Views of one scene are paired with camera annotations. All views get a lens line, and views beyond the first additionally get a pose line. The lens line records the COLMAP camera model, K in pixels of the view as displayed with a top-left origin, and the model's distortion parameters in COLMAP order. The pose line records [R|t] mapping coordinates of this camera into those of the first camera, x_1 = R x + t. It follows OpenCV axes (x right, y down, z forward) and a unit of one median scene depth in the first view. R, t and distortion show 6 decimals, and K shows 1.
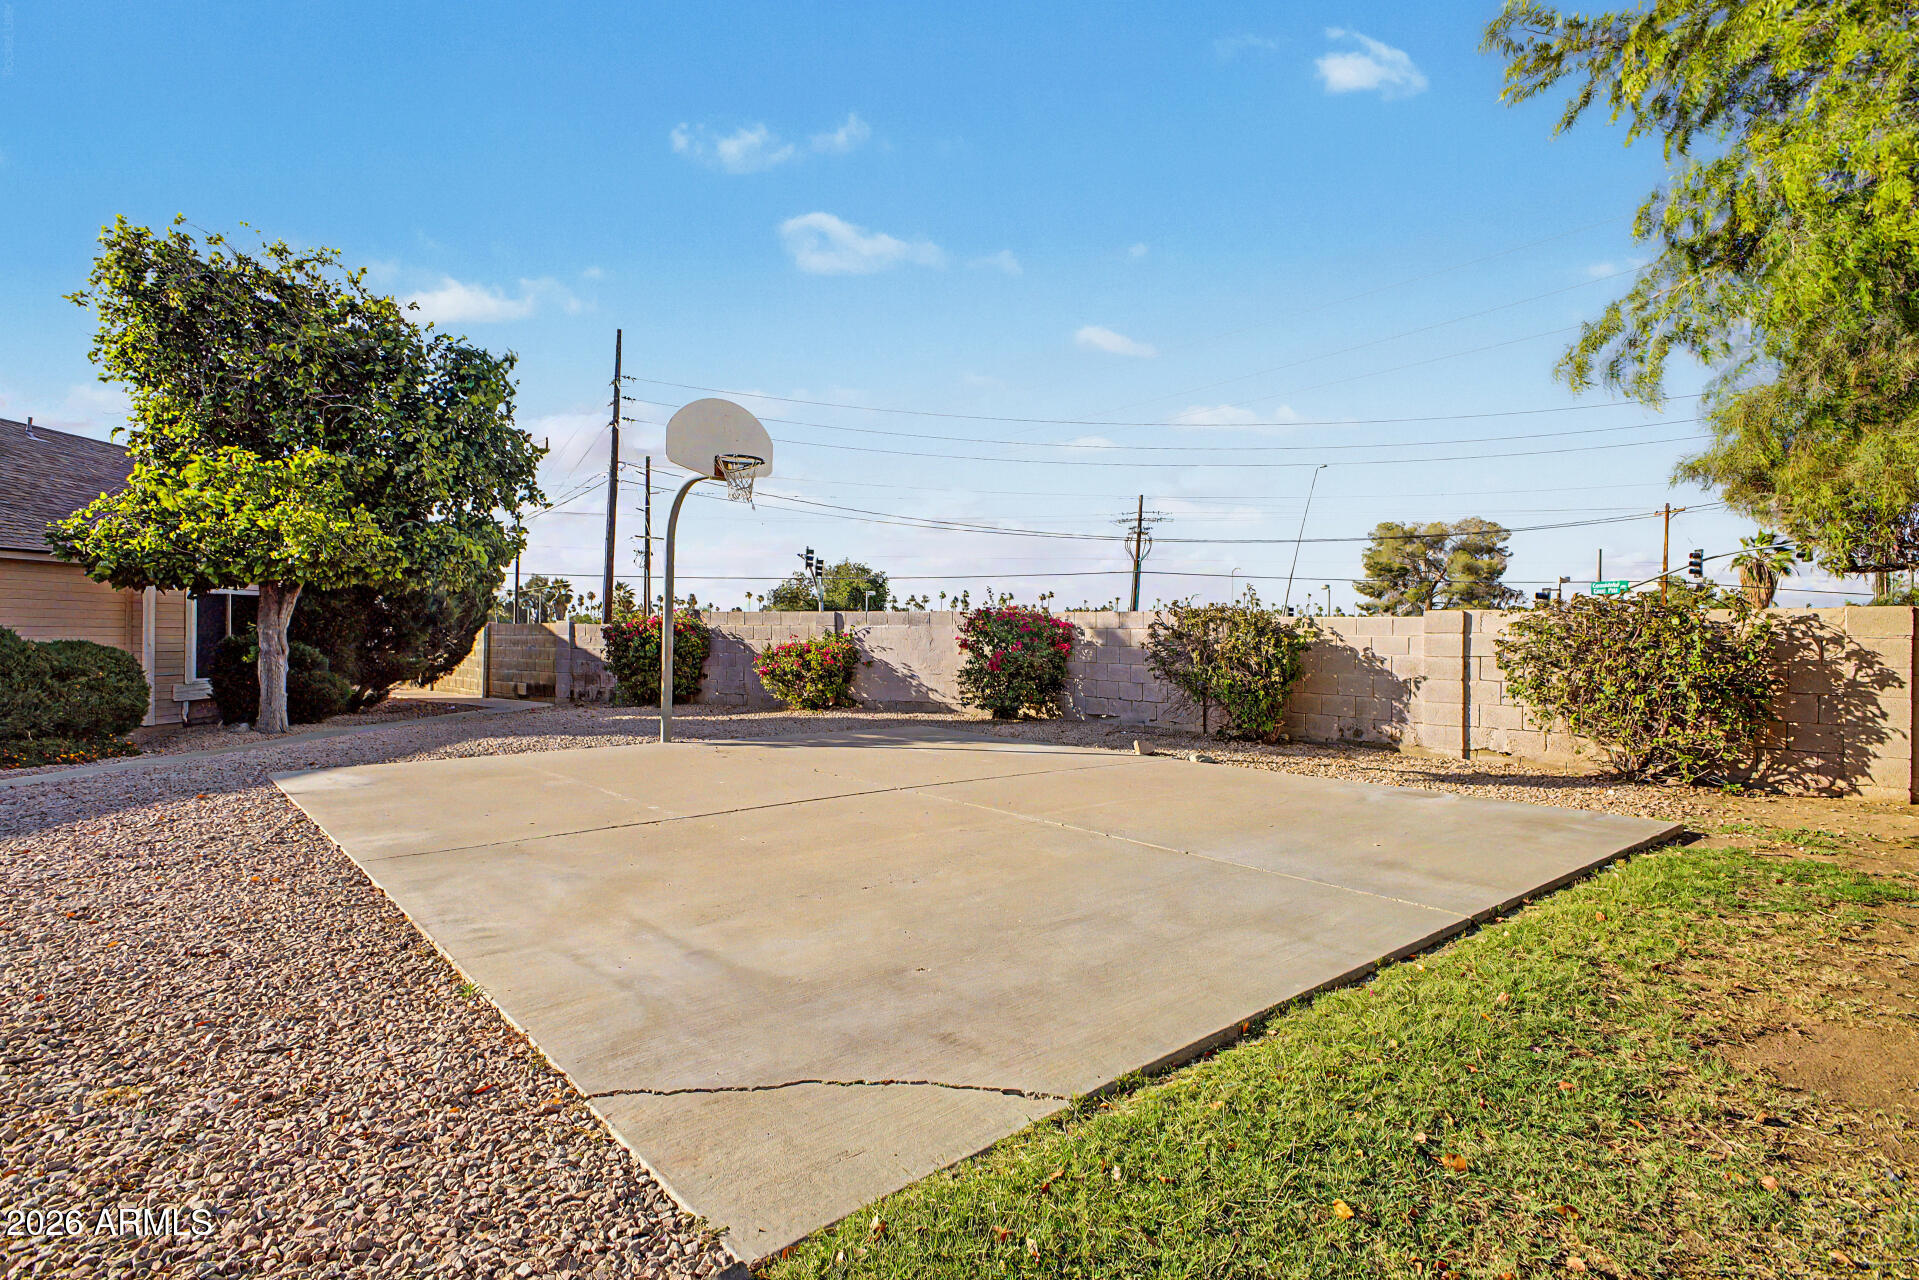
lens RADIAL K [[1019.2, 0, 959.4], [0, 1019.2, 621.6], [0, 0, 1]] dist [0.043282, -0.024787]
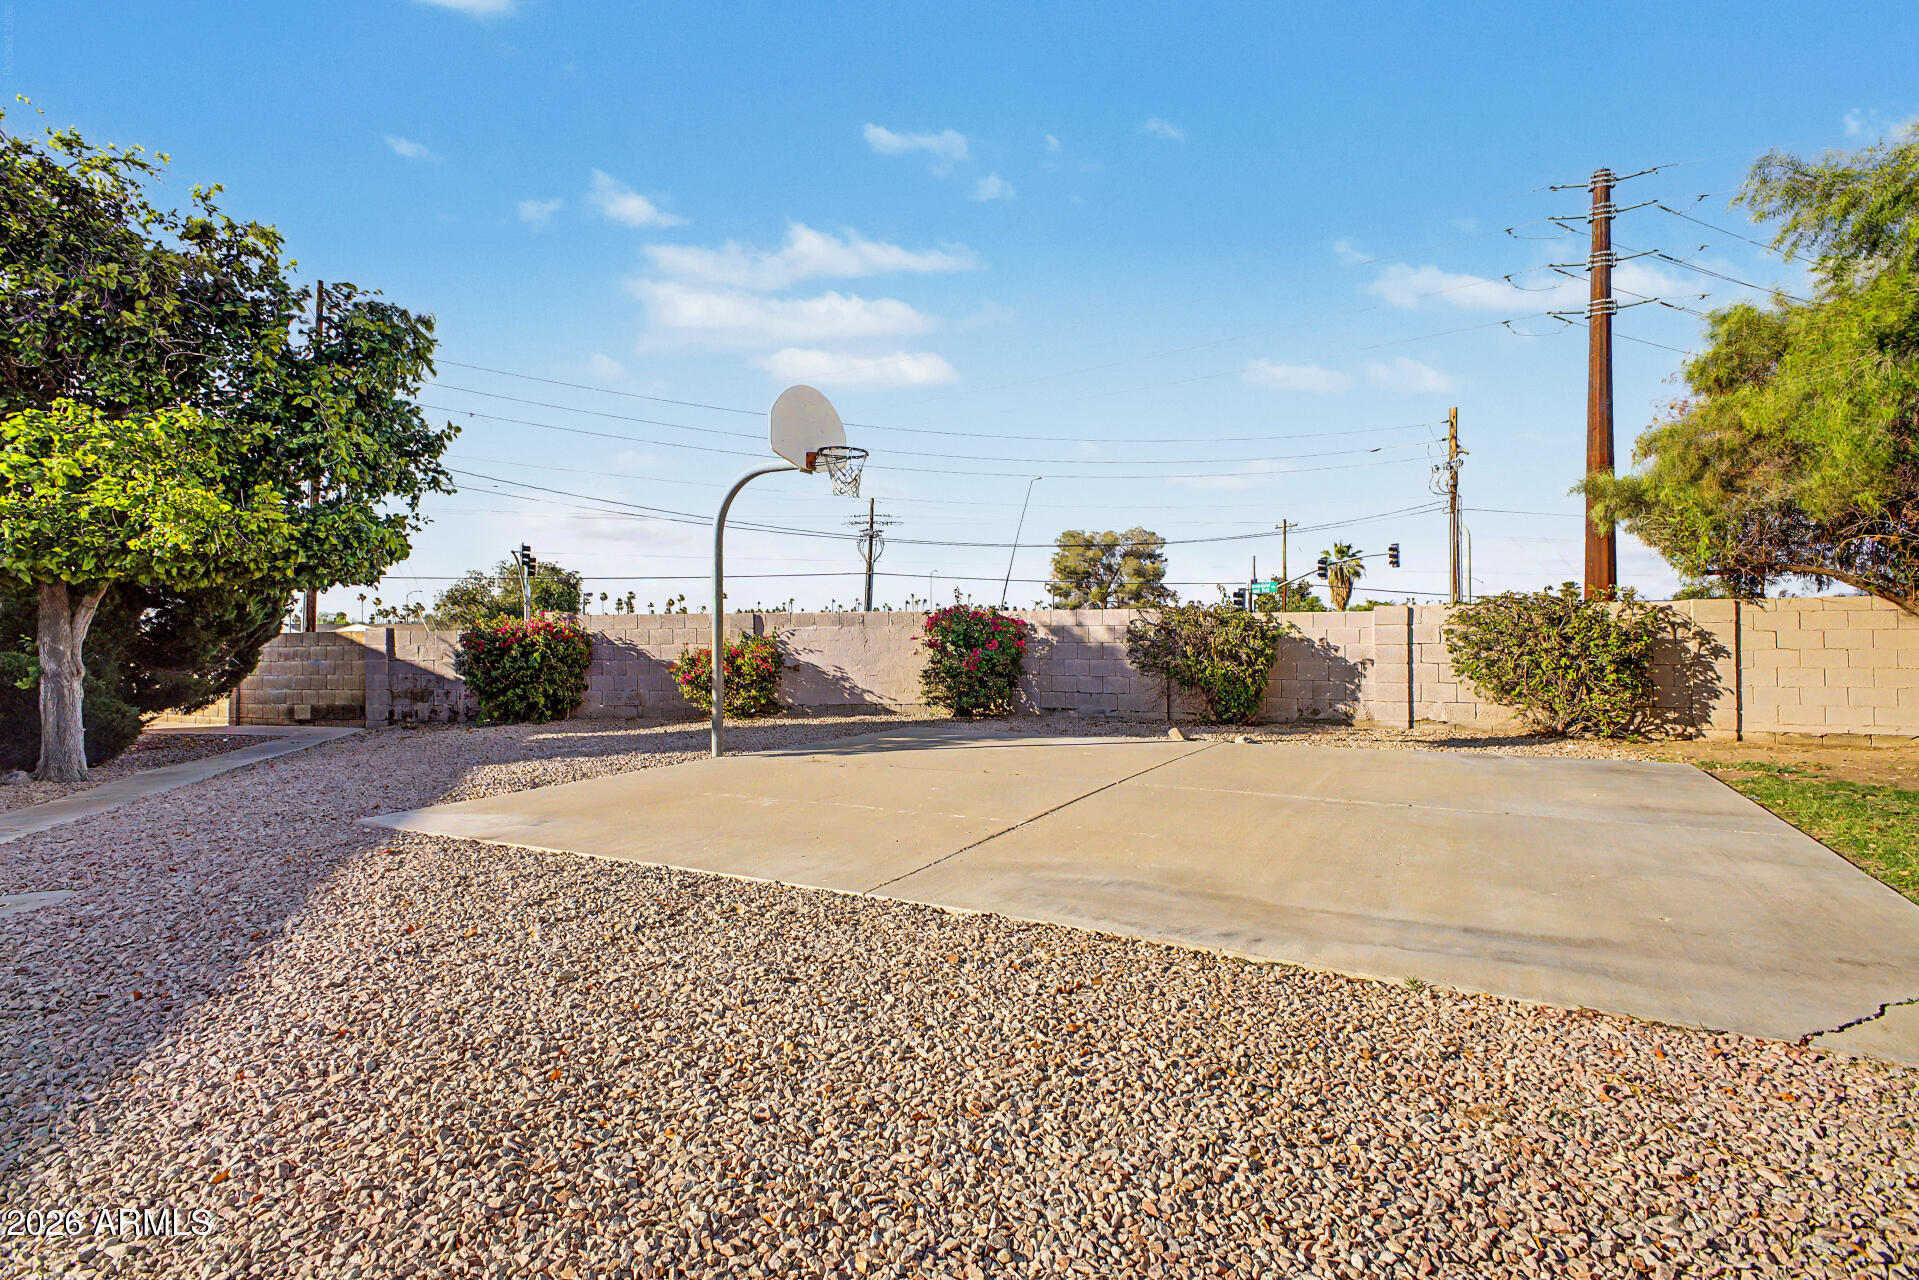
lens RADIAL K [[1019.2, 0, 959.4], [0, 1019.2, 621.6], [0, 0, 1]] dist [0.043282, -0.024787]
pose [[0.929168, -0.013173, 0.369423, -0.337874], [0.013913, 0.999903, 0.000661, 0.000114], [-0.369396, 0.004525, 0.929261, 0.059294]]
